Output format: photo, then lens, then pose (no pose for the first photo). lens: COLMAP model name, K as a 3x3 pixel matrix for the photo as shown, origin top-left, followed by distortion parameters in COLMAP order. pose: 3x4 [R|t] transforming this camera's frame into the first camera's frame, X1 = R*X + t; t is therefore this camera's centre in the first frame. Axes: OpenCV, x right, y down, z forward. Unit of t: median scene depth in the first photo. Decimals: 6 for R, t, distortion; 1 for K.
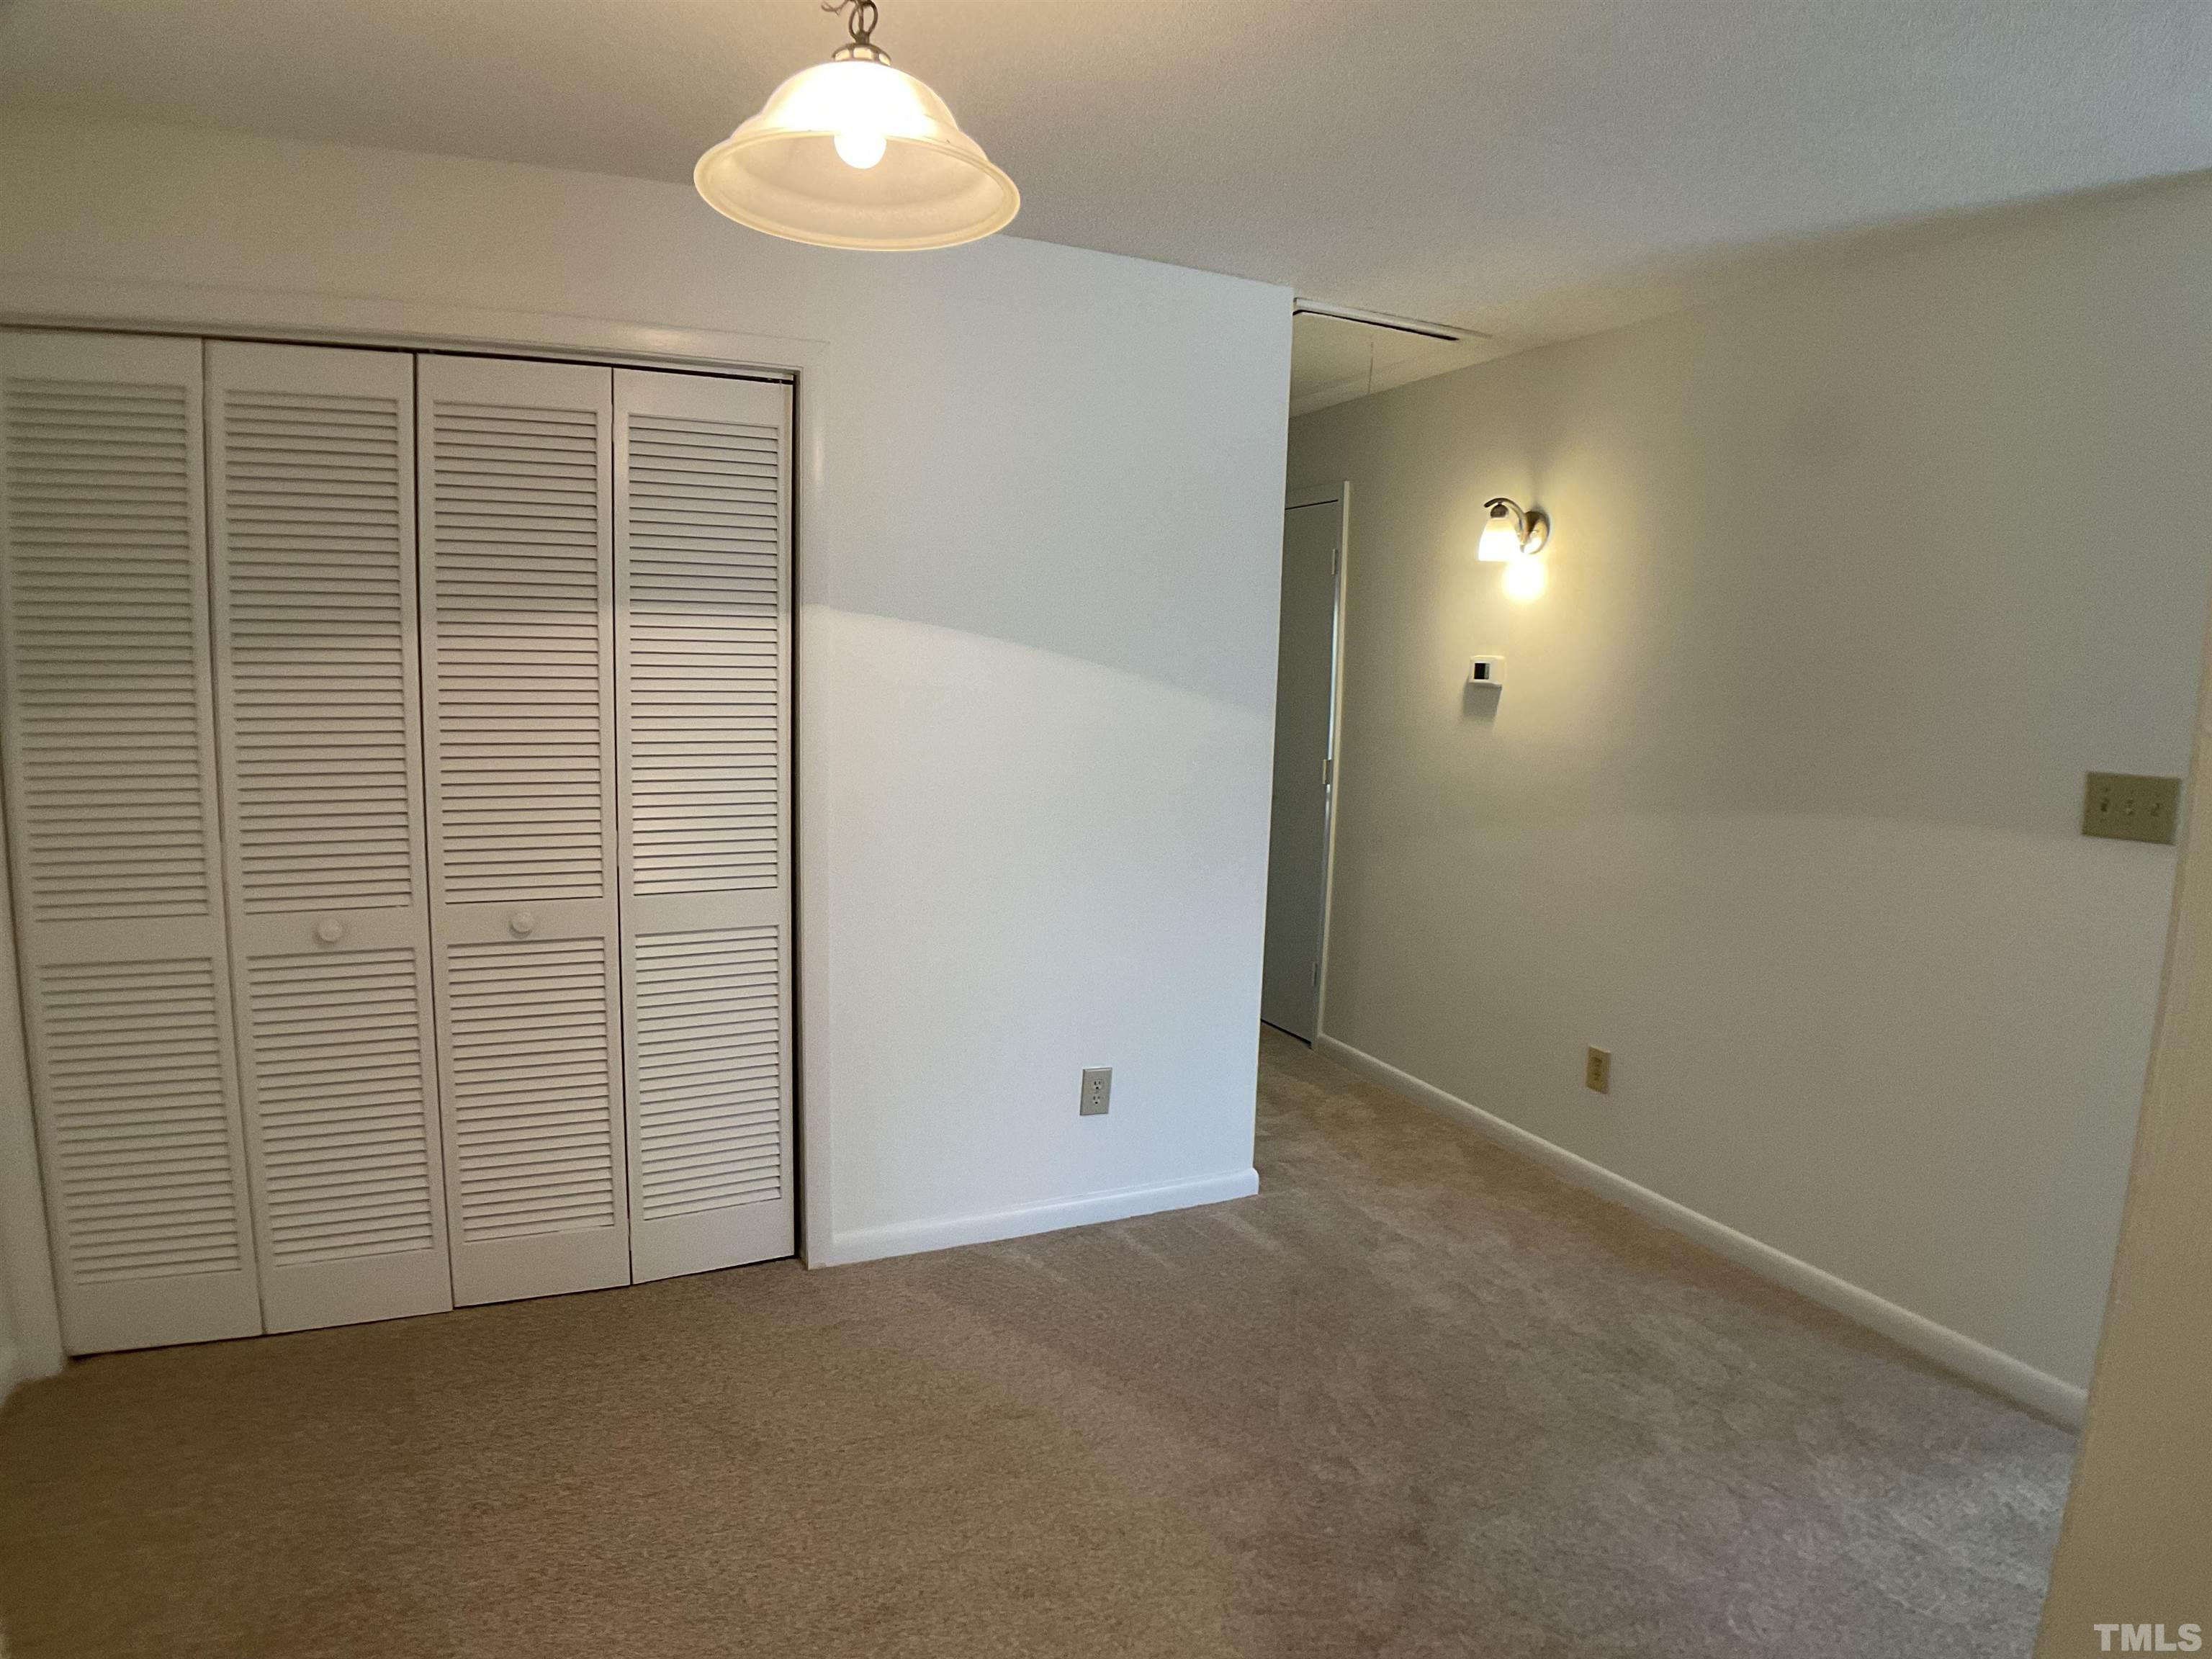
lens RADIAL K [[1251.9, 0, 1098.5], [0, 1251.9, 829.5], [0, 0, 1]] dist [-0.086125, -0.007679]
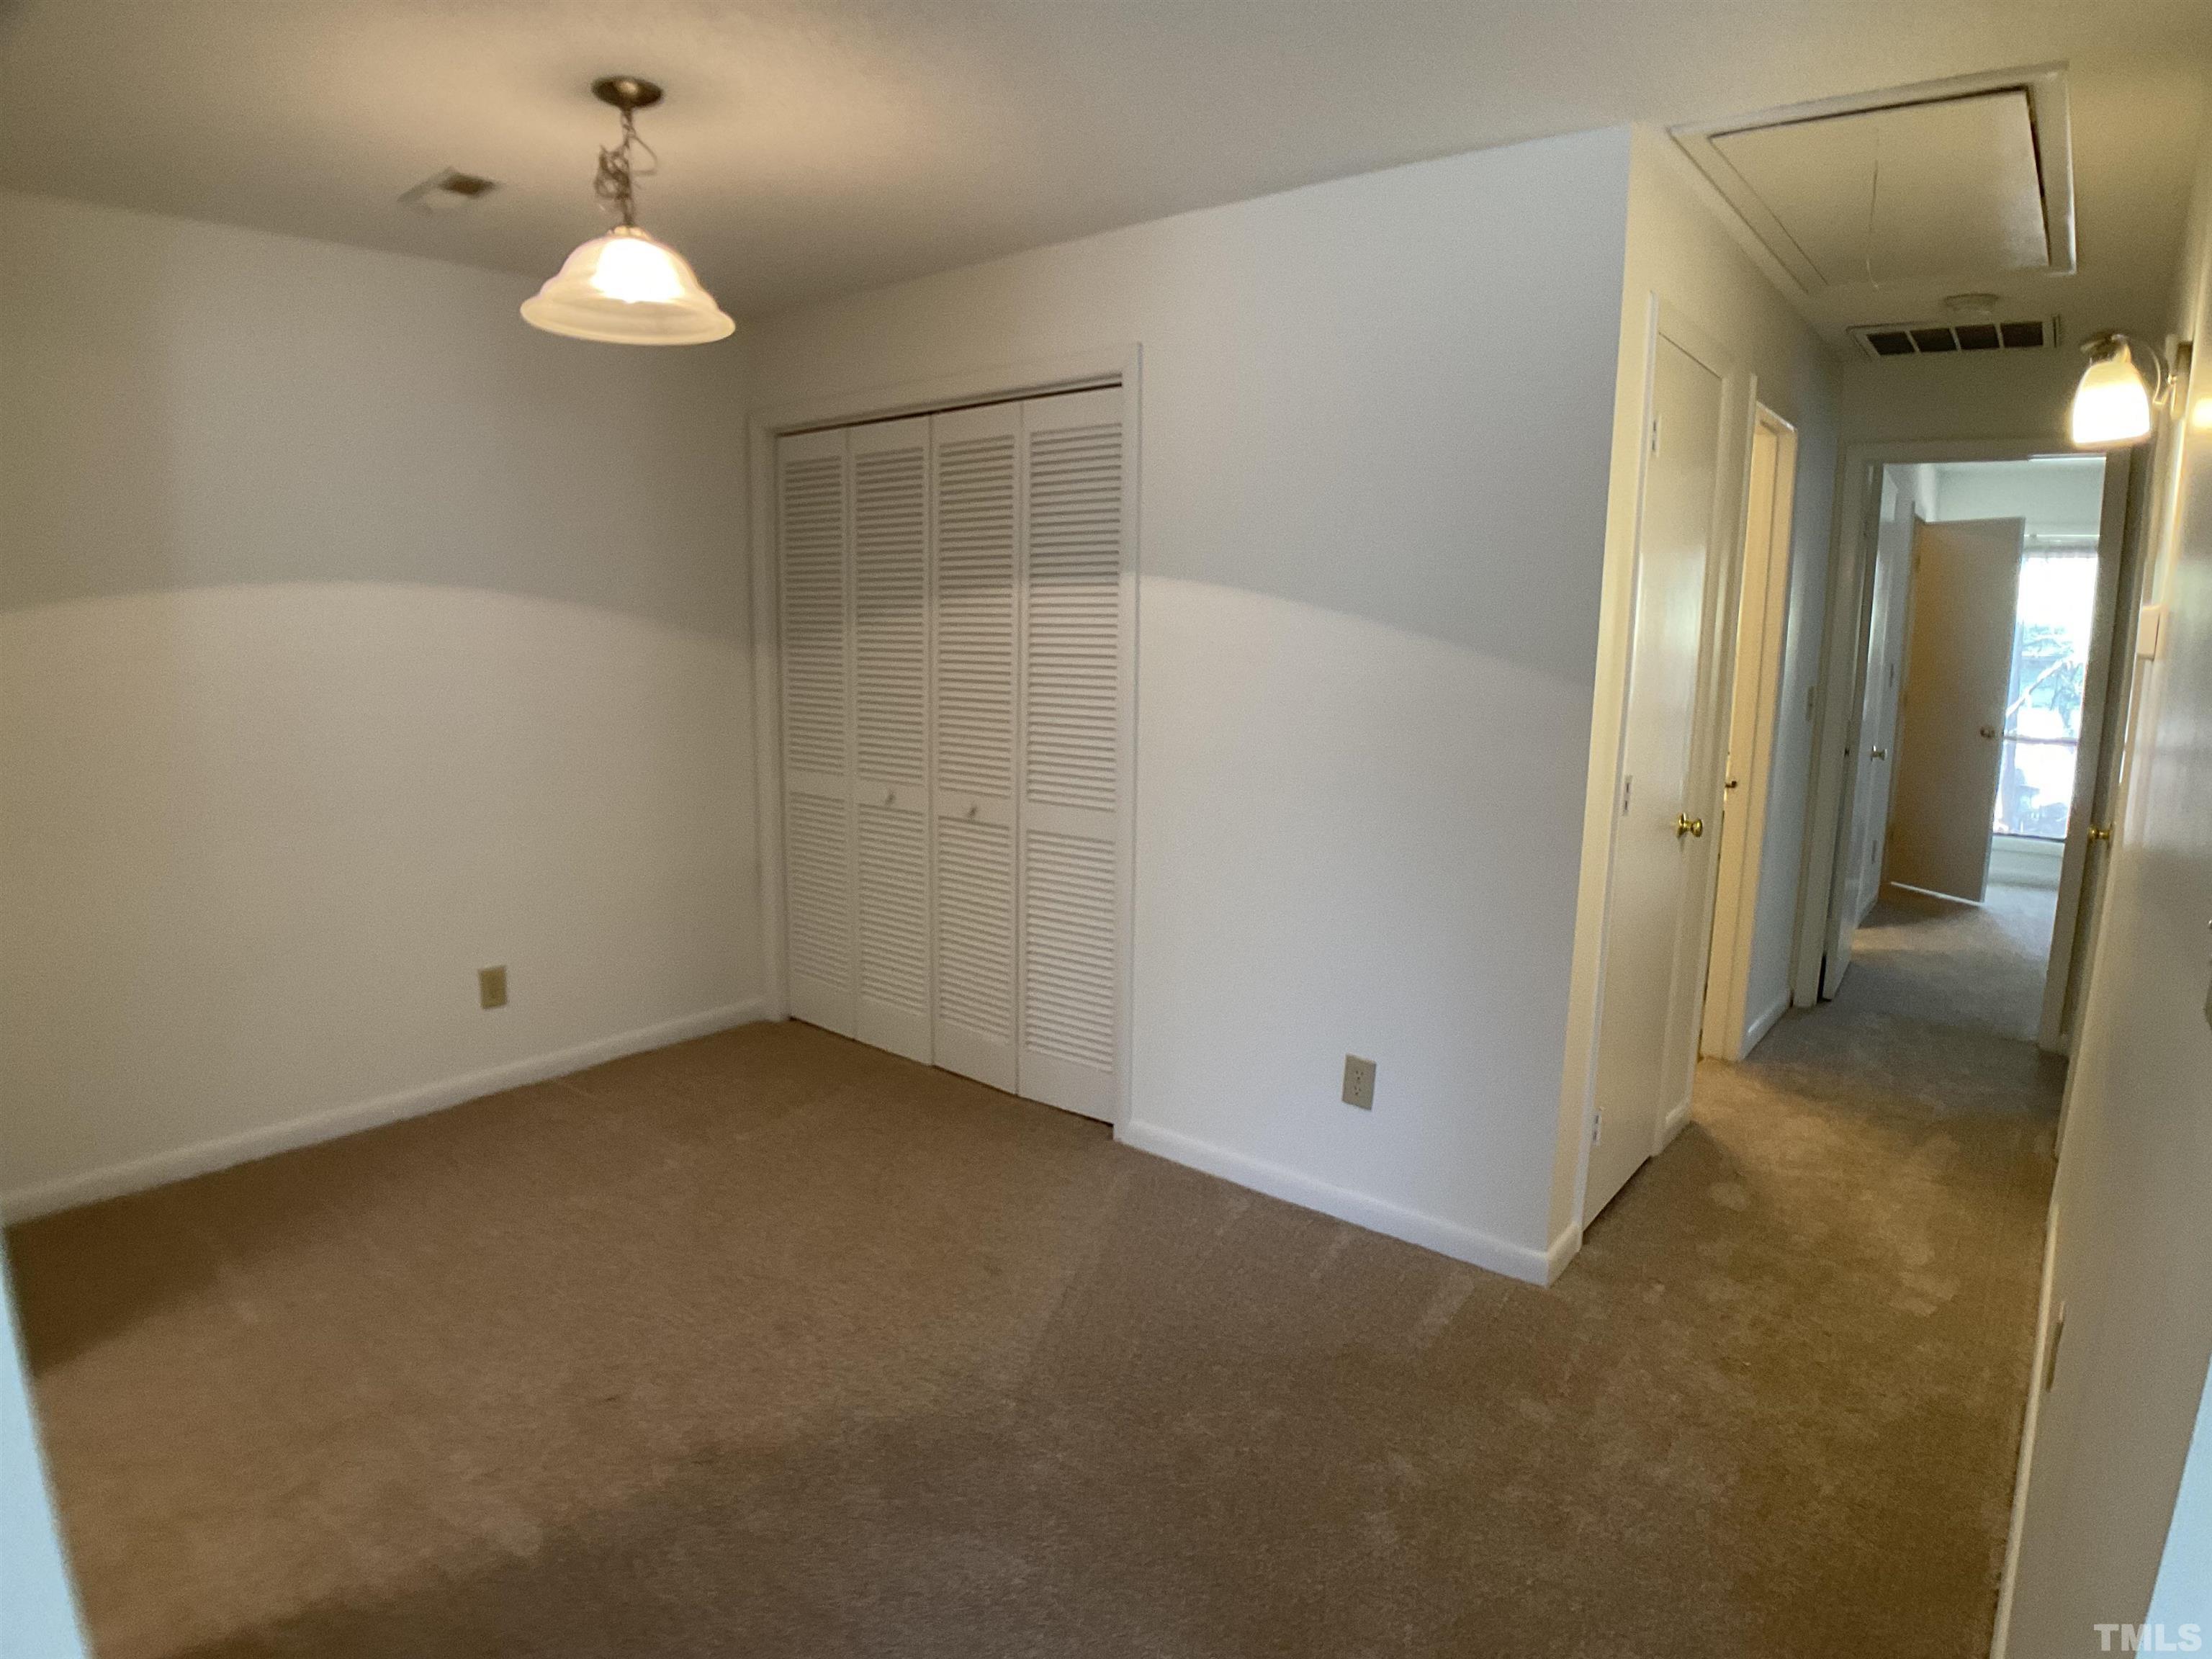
lens RADIAL K [[1251.9, 0, 1093.6], [0, 1251.9, 835.9], [0, 0, 1]] dist [-0.086125, -0.007679]
pose [[0.422445, 0.134336, -0.896378, 0.764642], [-0.111548, 0.989143, 0.095668, -0.040229], [0.899498, 0.059574, 0.432844, 0.437777]]
